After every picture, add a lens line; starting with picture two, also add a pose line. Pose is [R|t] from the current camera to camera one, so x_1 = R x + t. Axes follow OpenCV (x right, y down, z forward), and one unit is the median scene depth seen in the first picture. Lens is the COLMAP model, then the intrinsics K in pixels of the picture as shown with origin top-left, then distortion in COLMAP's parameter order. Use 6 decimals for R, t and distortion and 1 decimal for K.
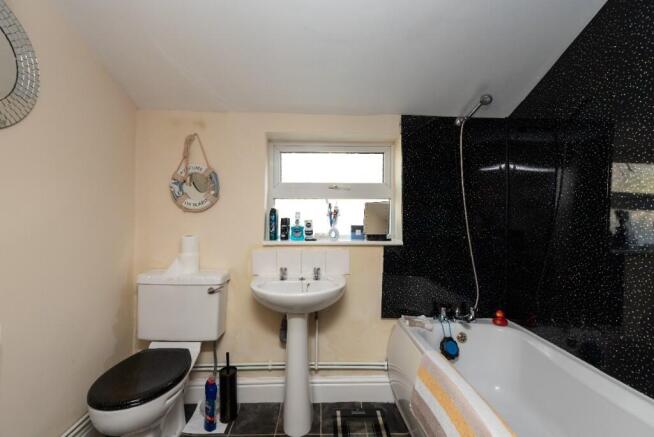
lens RADIAL K [[295.7, 0, 324.7], [0, 295.7, 219.1], [0, 0, 1]] dist [0.030931, -0.005955]
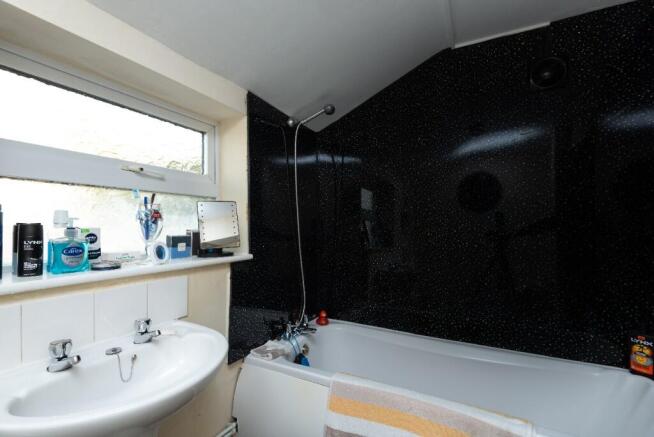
lens RADIAL K [[295.7, 0, 329.8], [0, 295.7, 228.9], [0, 0, 1]] dist [0.030931, -0.005955]
pose [[0.497272, -0.009998, 0.867537, -0.304862], [0.006024, 0.999949, 0.008071, 0.002533], [-0.867574, 0.001213, 0.497307, 0.429639]]
